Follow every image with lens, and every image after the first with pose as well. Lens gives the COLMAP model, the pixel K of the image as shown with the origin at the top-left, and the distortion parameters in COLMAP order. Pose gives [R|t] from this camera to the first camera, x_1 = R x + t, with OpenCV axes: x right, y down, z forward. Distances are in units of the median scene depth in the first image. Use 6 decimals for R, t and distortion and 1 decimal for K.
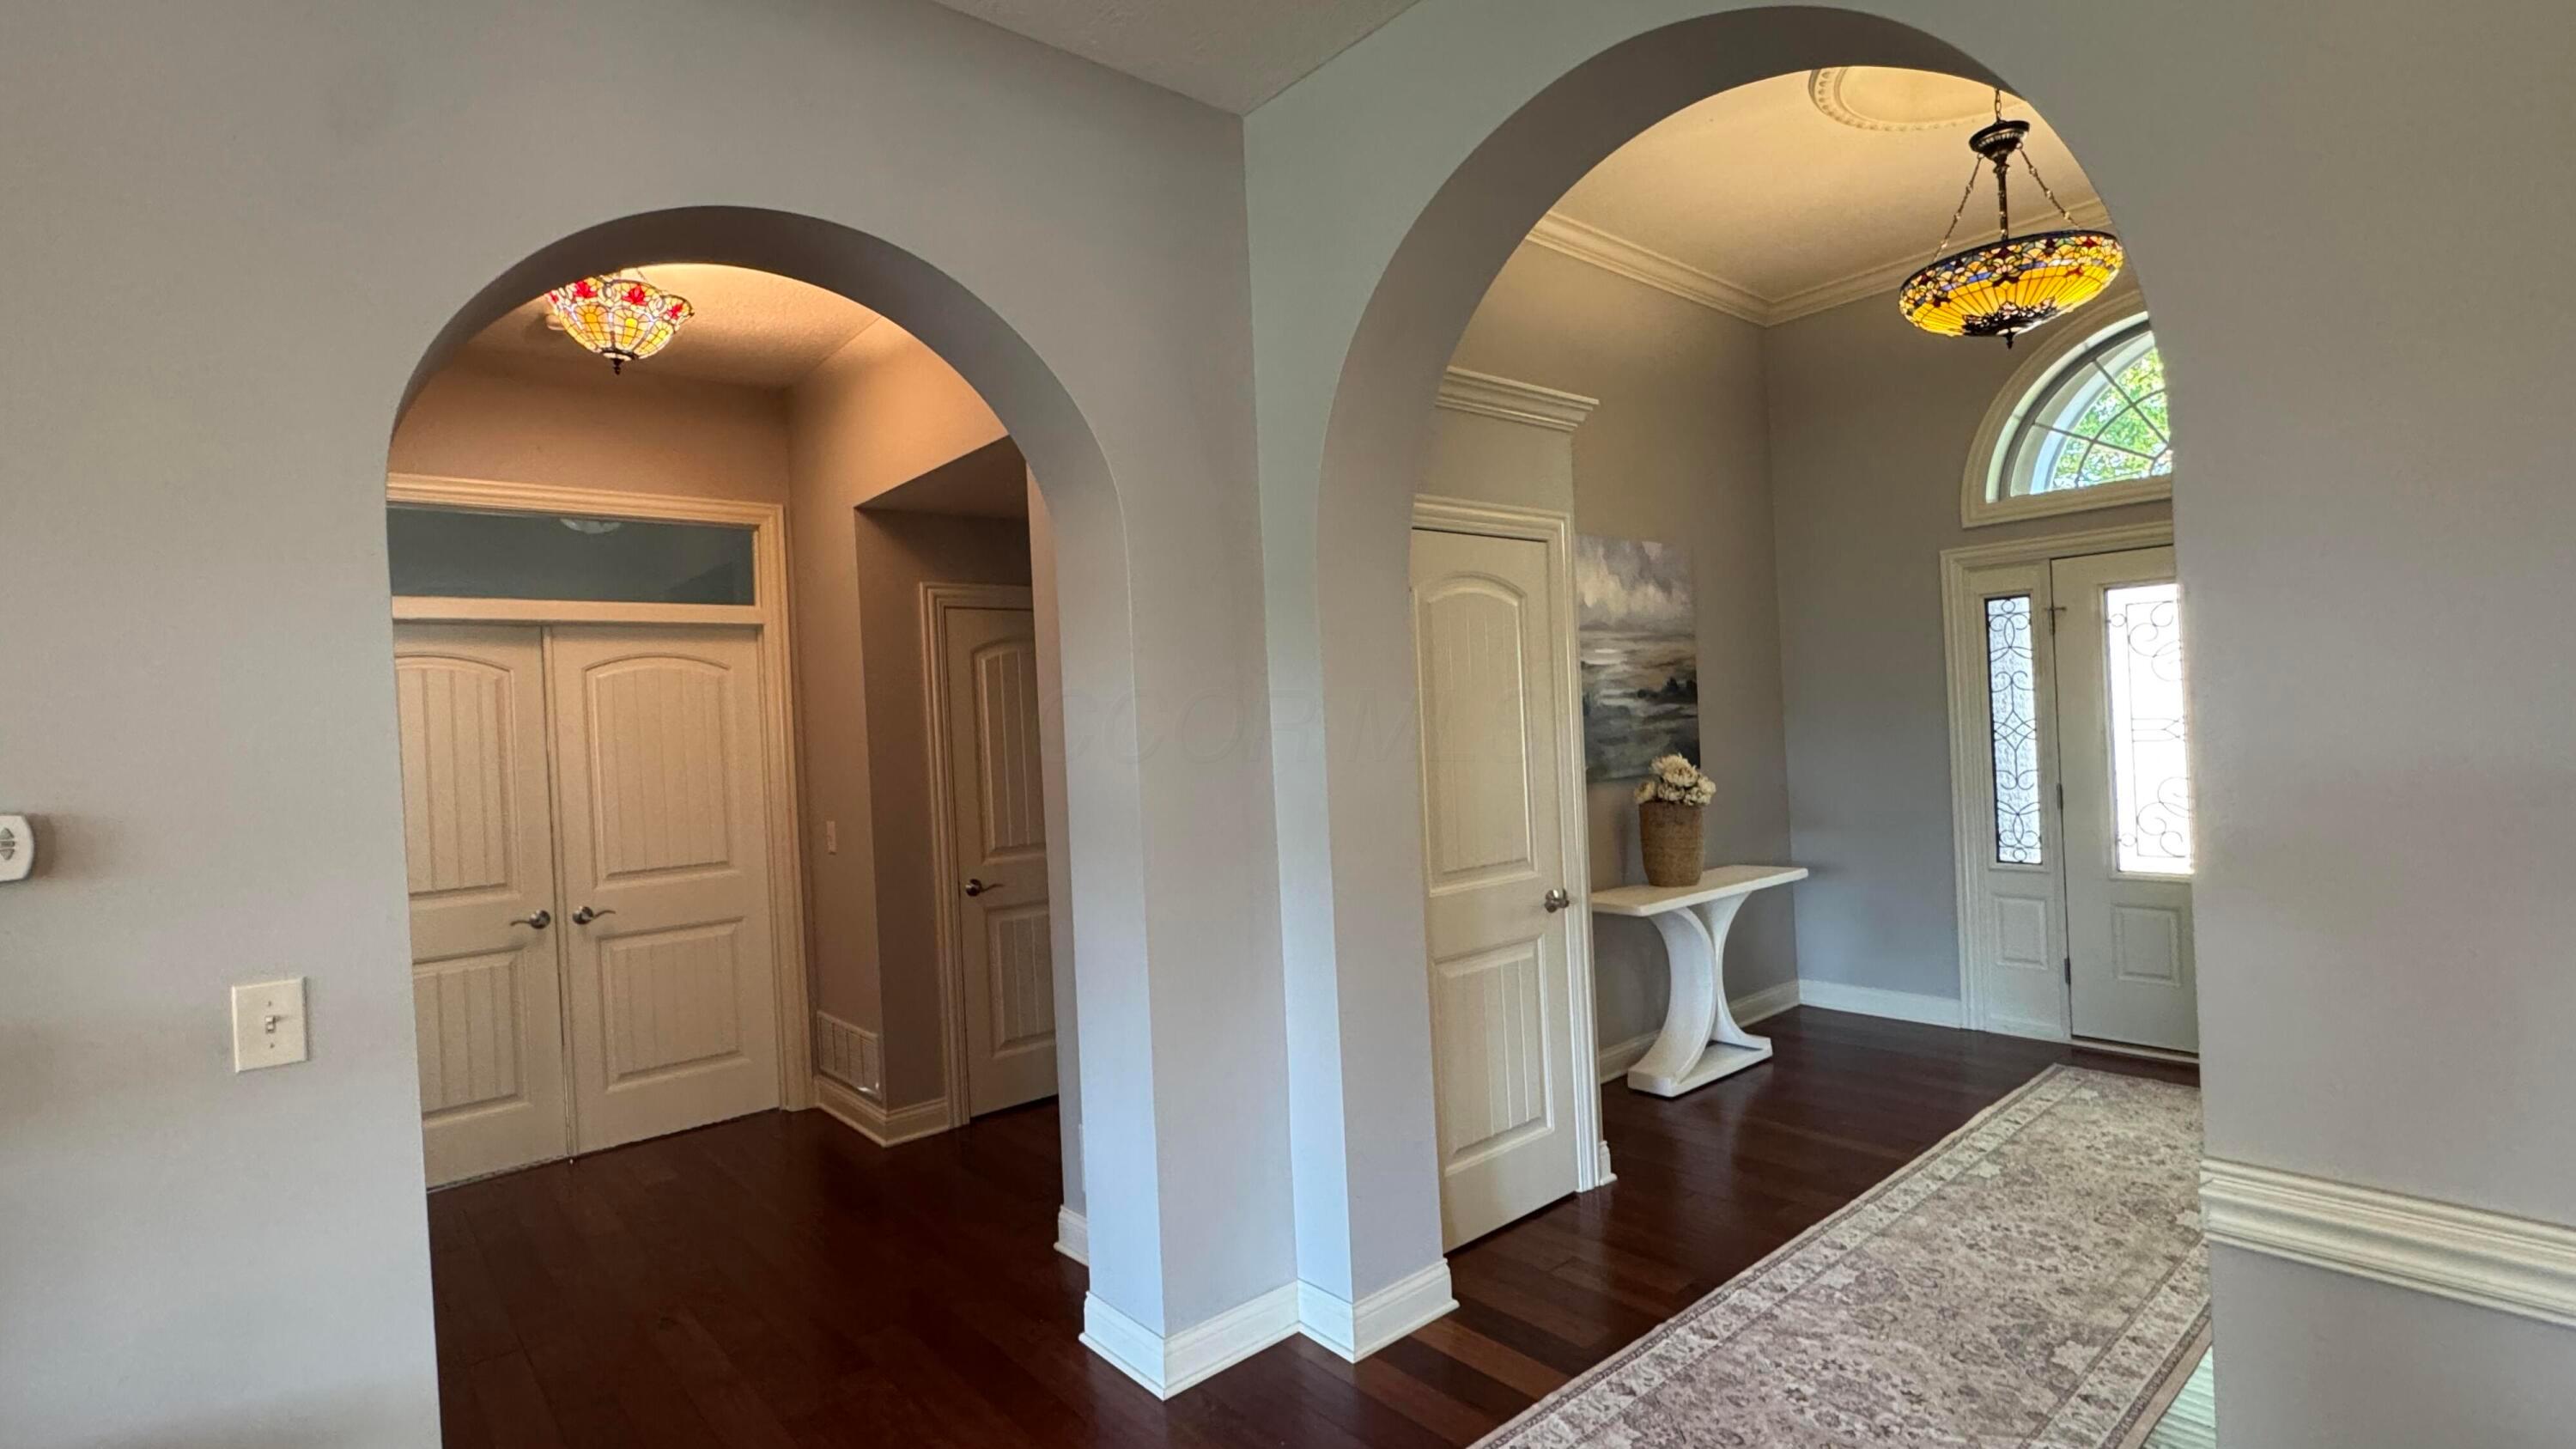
lens RADIAL K [[1178.6, 0, 1292.3], [0, 1178.6, 719.6], [0, 0, 1]] dist [-0.000178, -0.000089]
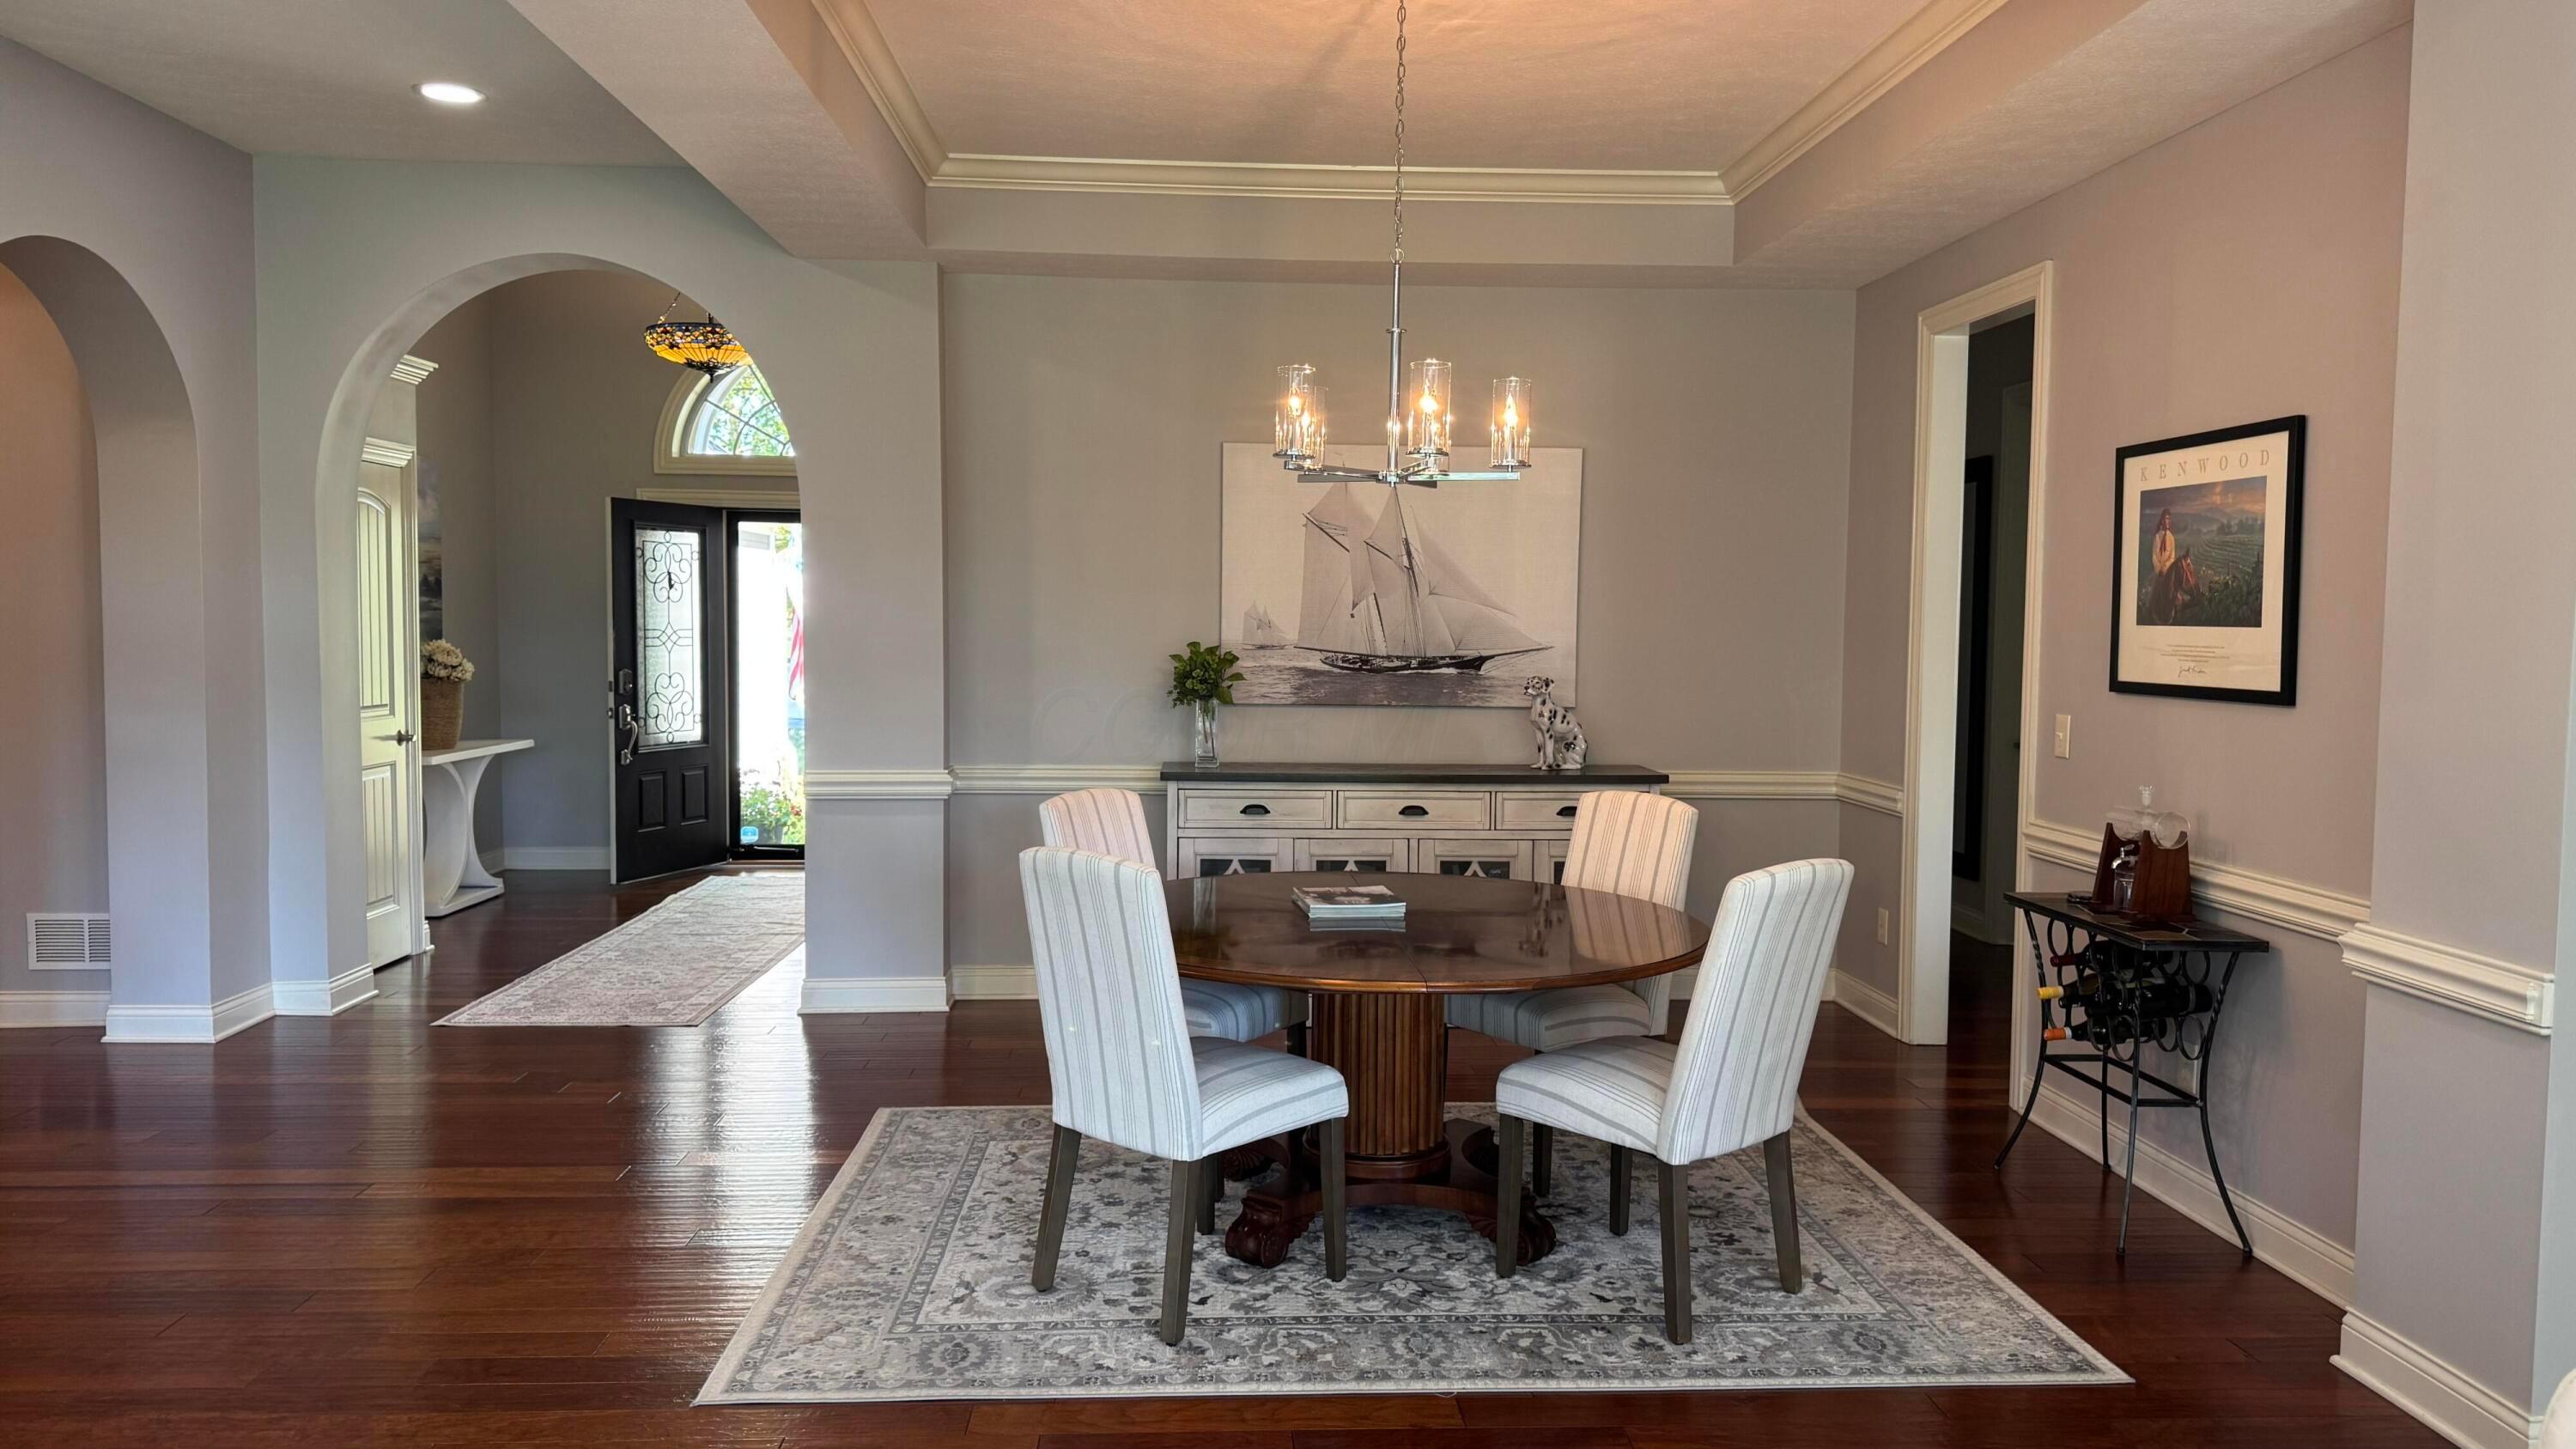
lens RADIAL K [[1813.1, 0, 1295.0], [0, 1813.1, 714.0], [0, 0, 1]] dist [0.114250, -0.151774]
pose [[0.608592, 0.011801, 0.793395, -0.638404], [-0.042306, 0.998950, 0.017594, 0.035854], [-0.792354, -0.044273, 0.608452, -0.839917]]
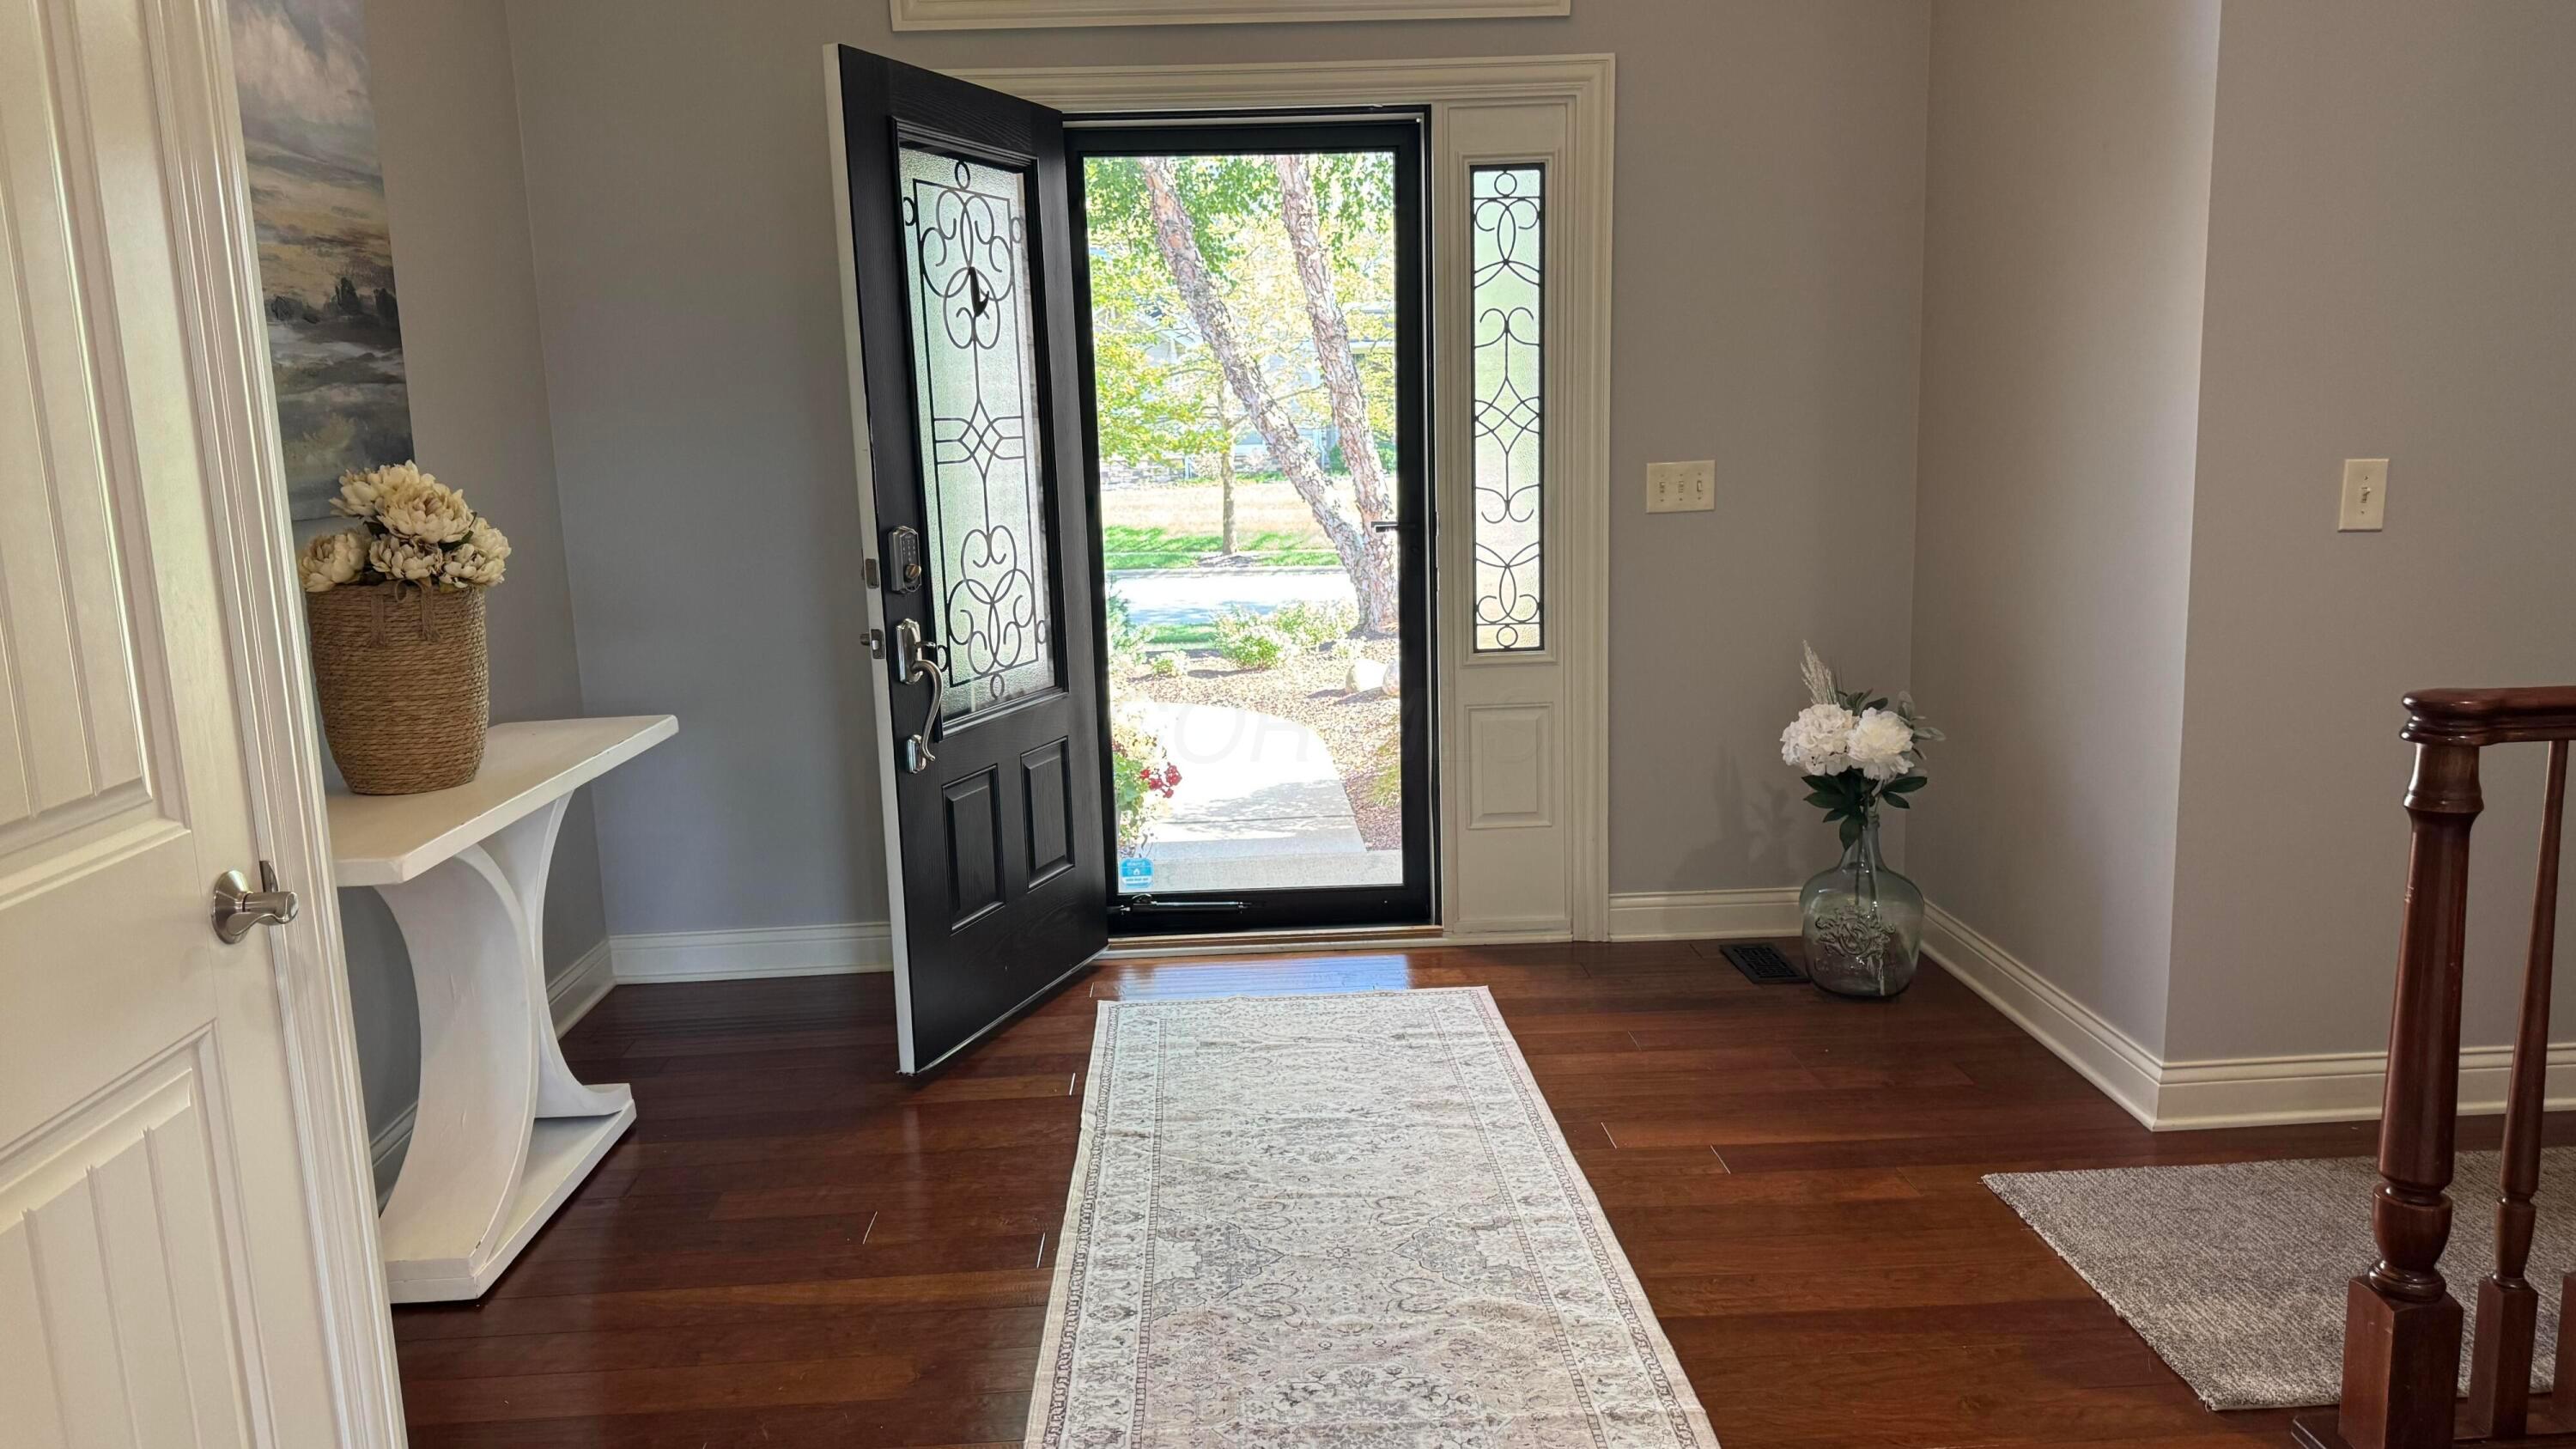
lens RADIAL K [[1813.1, 0, 1295.0], [0, 1813.1, 714.0], [0, 0, 1]] dist [0.114250, -0.151774]
pose [[0.618222, -0.101612, 0.779408, 0.016654], [-0.000885, 0.991518, 0.129967, 0.032279], [-0.786003, -0.081038, 0.612889, 0.375793]]
